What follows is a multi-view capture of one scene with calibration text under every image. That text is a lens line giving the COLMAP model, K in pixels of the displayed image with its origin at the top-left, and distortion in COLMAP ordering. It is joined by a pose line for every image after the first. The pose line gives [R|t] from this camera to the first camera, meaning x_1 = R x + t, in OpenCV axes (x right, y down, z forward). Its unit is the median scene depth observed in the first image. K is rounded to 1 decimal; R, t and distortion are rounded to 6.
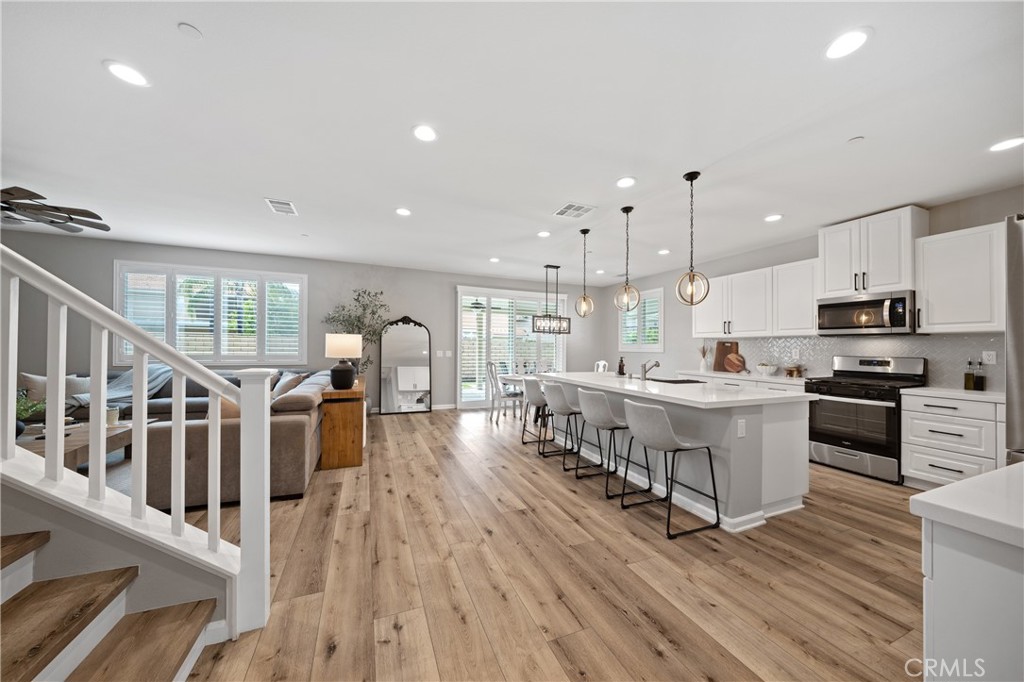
lens RADIAL K [[353.7, 0, 537.8], [0, 353.7, 339.4], [0, 0, 1]] dist [-0.003158, -0.000013]
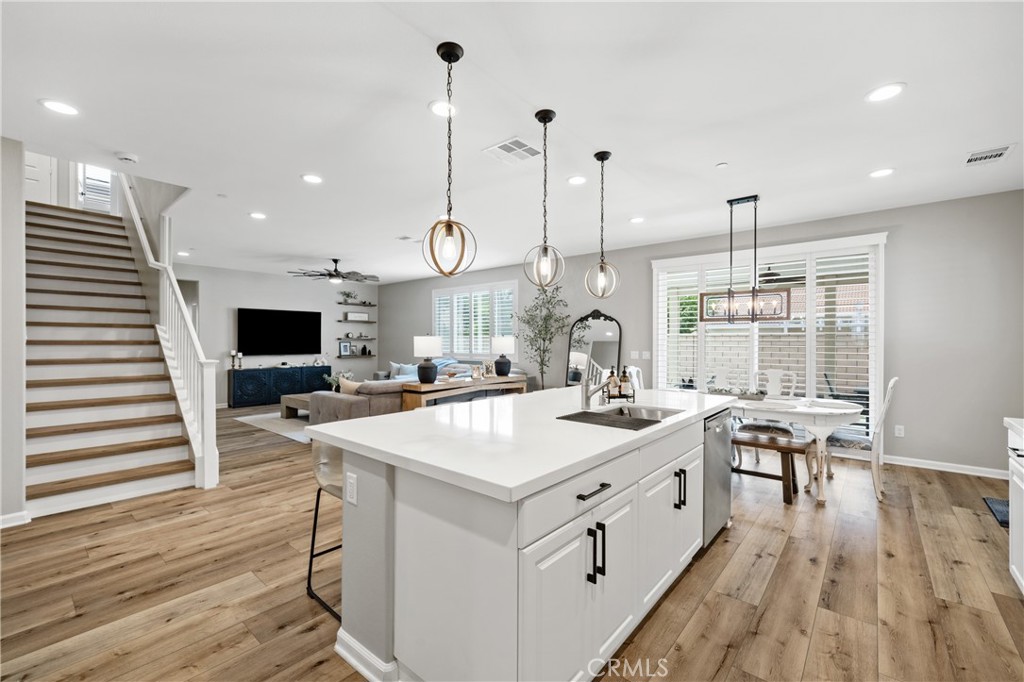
lens RADIAL K [[448.8, 0, 493.0], [0, 448.8, 340.6], [0, 0, 1]] dist [0.003720, -0.000857]
pose [[0.392756, -0.014511, -0.919528, 1.558237], [0.027813, 0.999606, -0.003895, 0.016417], [0.919222, -0.024045, 0.393005, 1.060276]]
